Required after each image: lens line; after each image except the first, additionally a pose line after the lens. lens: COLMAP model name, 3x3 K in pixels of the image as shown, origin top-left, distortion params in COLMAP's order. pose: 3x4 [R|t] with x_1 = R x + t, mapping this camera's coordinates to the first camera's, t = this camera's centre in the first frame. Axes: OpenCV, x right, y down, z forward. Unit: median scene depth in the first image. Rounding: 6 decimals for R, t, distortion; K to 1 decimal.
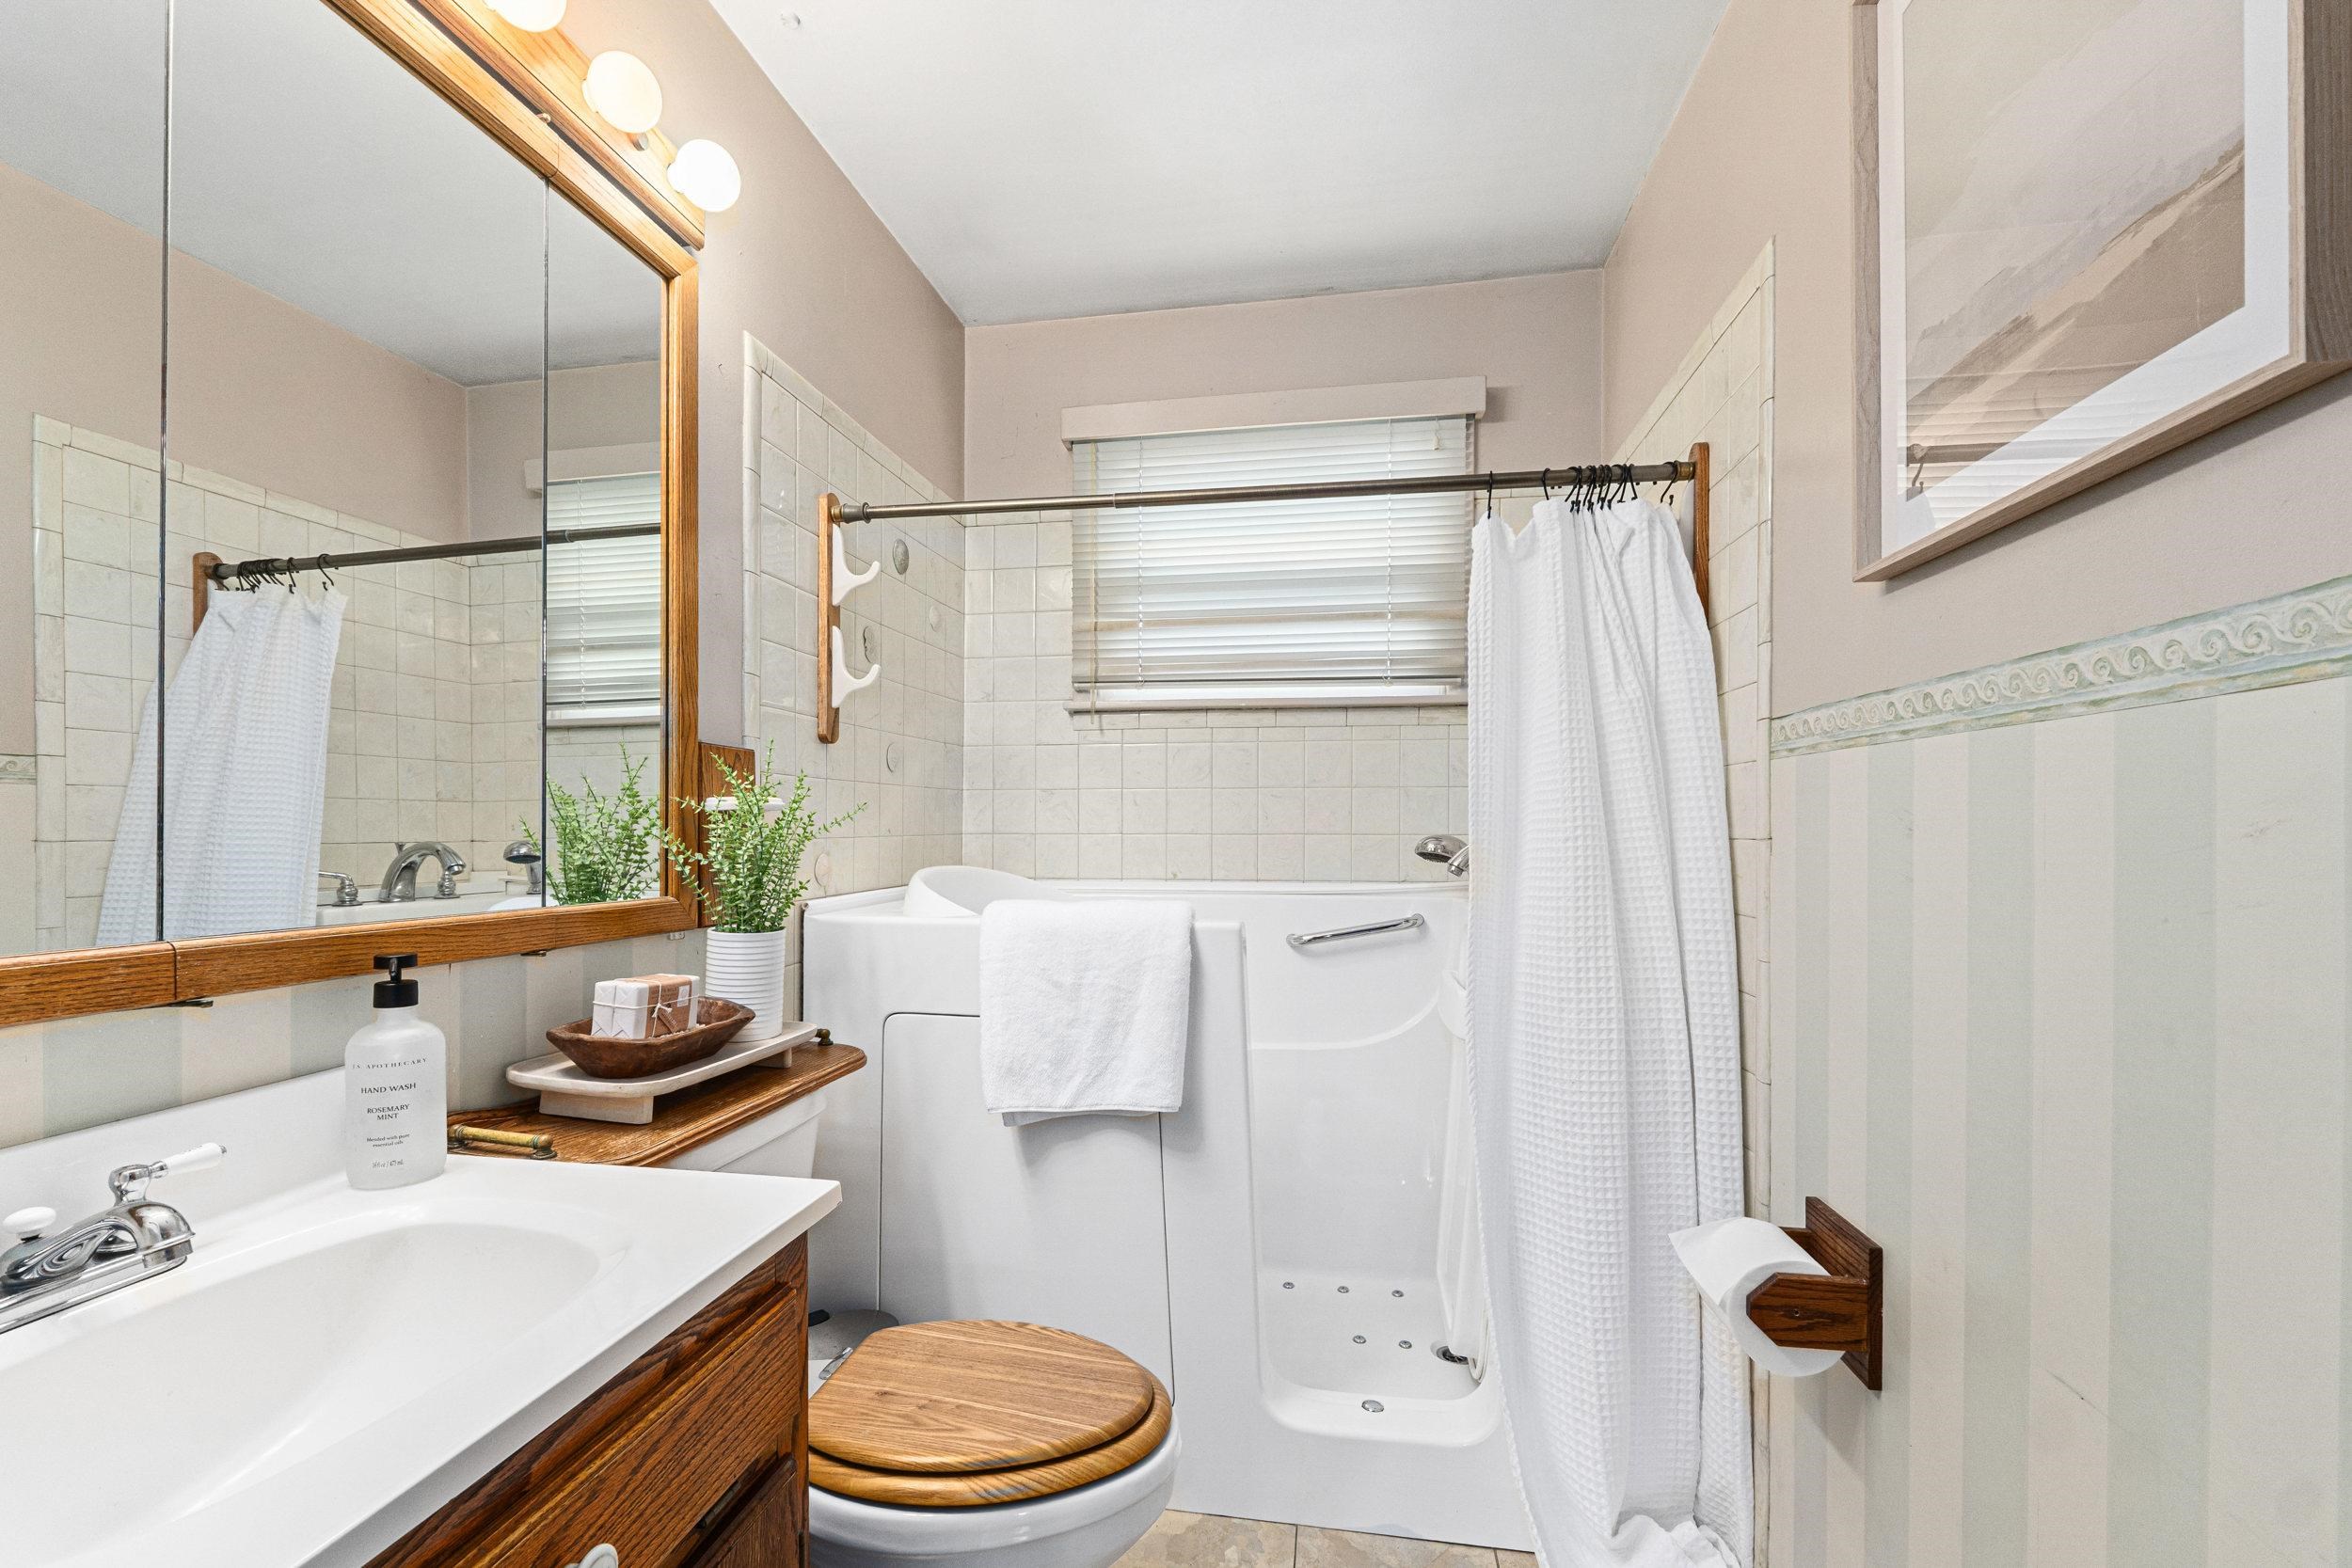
lens RADIAL K [[991.2, 0, 1175.9], [0, 991.2, 862.1], [0, 0, 1]] dist [-0.010008, 0.001519]
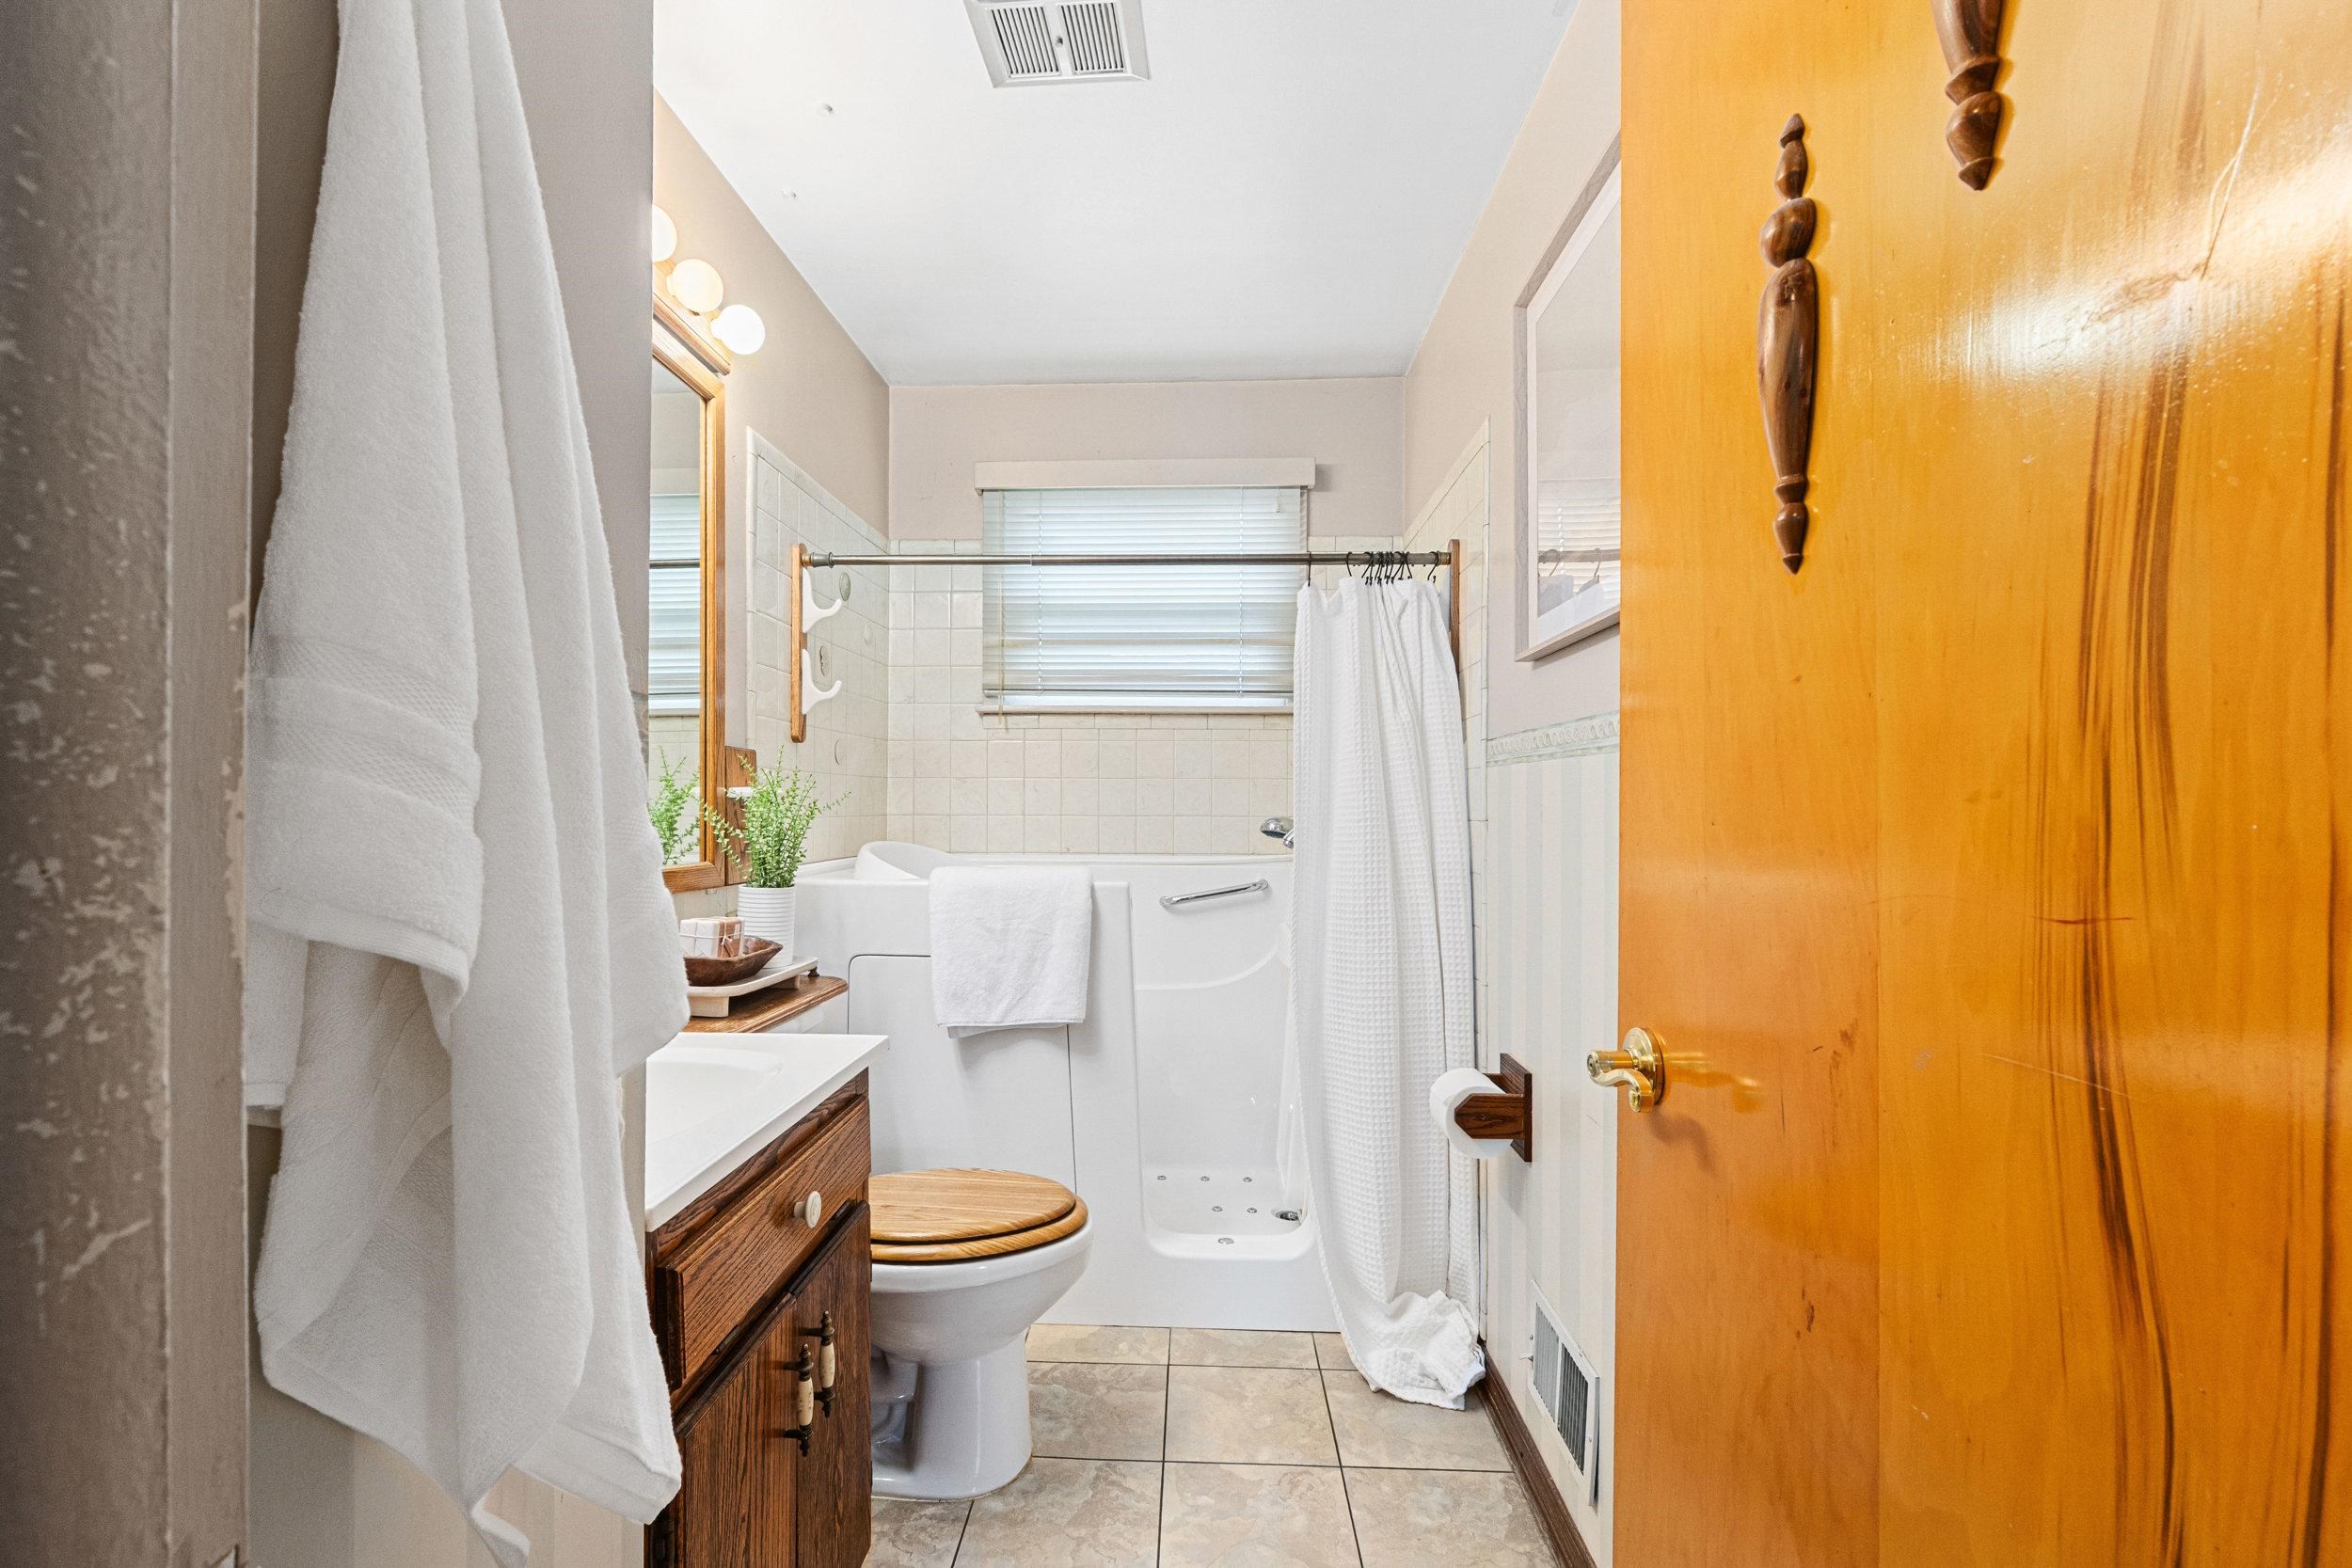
lens RADIAL K [[991.2, 0, 1174.9], [0, 991.2, 799.9], [0, 0, 1]] dist [-0.010008, 0.001519]
pose [[0.990972, 0.005536, 0.133954, -0.053514], [0.000202, 0.999084, -0.042789, 0.007406], [-0.134068, 0.042430, 0.990063, -0.346314]]
